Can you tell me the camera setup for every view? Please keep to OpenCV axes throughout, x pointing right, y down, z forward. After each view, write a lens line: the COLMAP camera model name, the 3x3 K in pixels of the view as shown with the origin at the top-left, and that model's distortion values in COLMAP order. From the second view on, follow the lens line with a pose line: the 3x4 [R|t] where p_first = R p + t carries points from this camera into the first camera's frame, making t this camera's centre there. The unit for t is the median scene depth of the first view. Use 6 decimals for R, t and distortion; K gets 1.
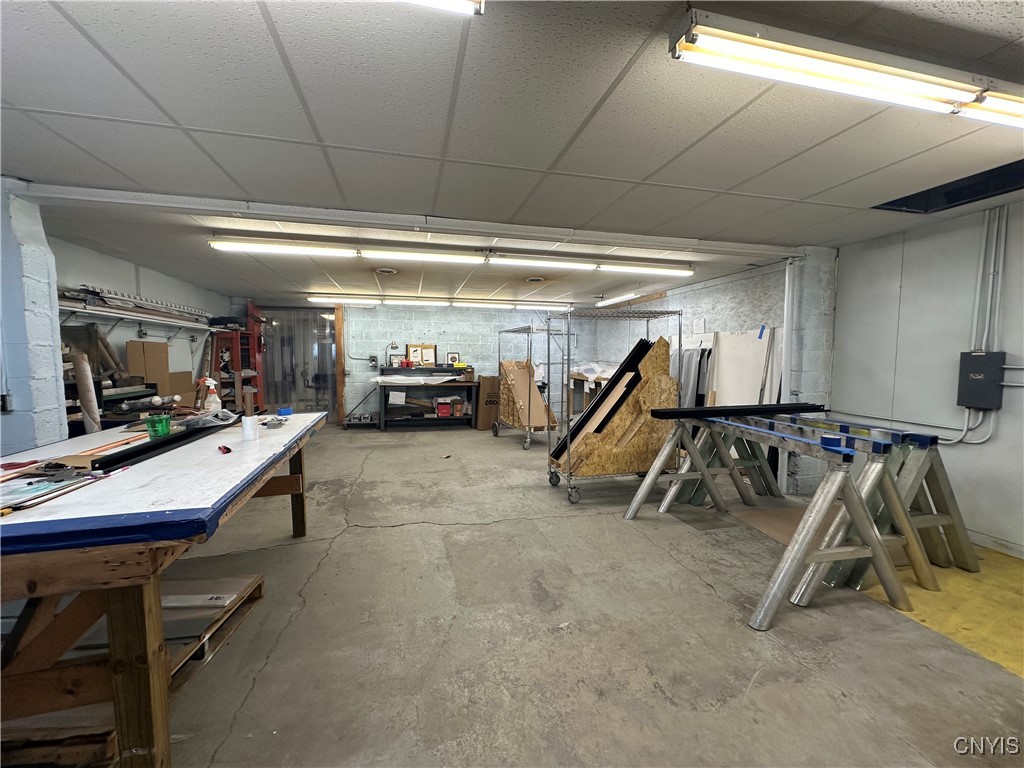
lens RADIAL K [[407.3, 0, 508.4], [0, 407.3, 386.8], [0, 0, 1]] dist [-0.003616, 0.001359]
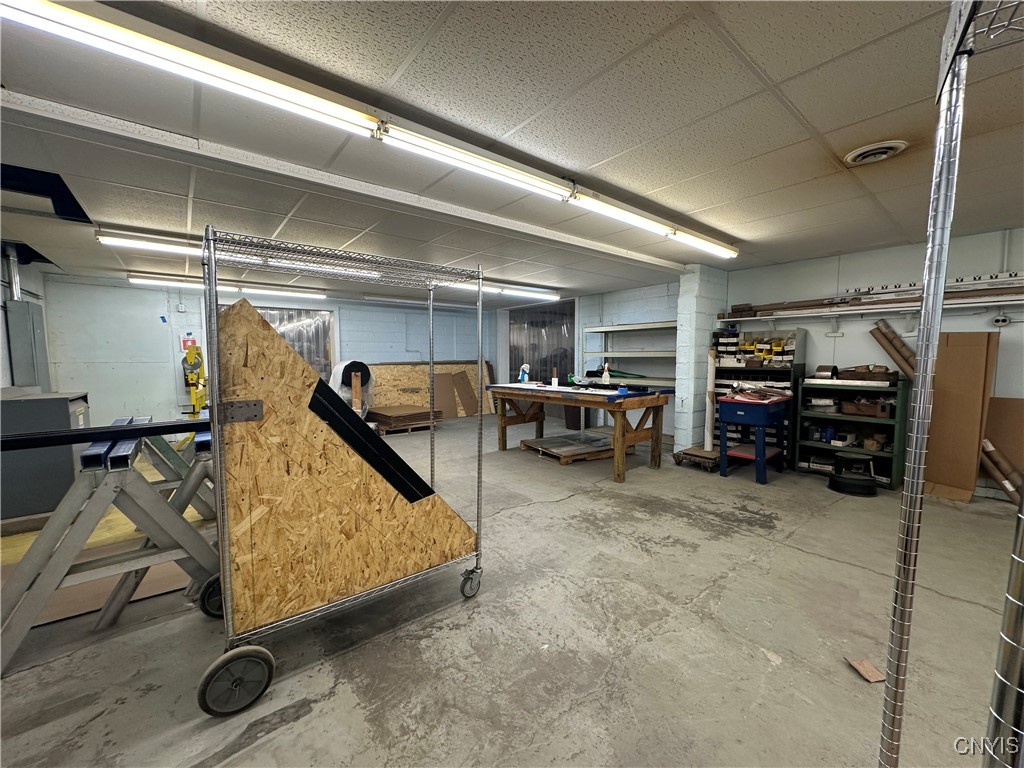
lens RADIAL K [[407.3, 0, 511.5], [0, 407.3, 383.6], [0, 0, 1]] dist [-0.003616, 0.001359]
pose [[-0.903744, 0.034530, -0.426679, 0.285697], [-0.030423, 0.989040, 0.144480, -0.109740], [0.426992, 0.143554, -0.892788, 1.484974]]
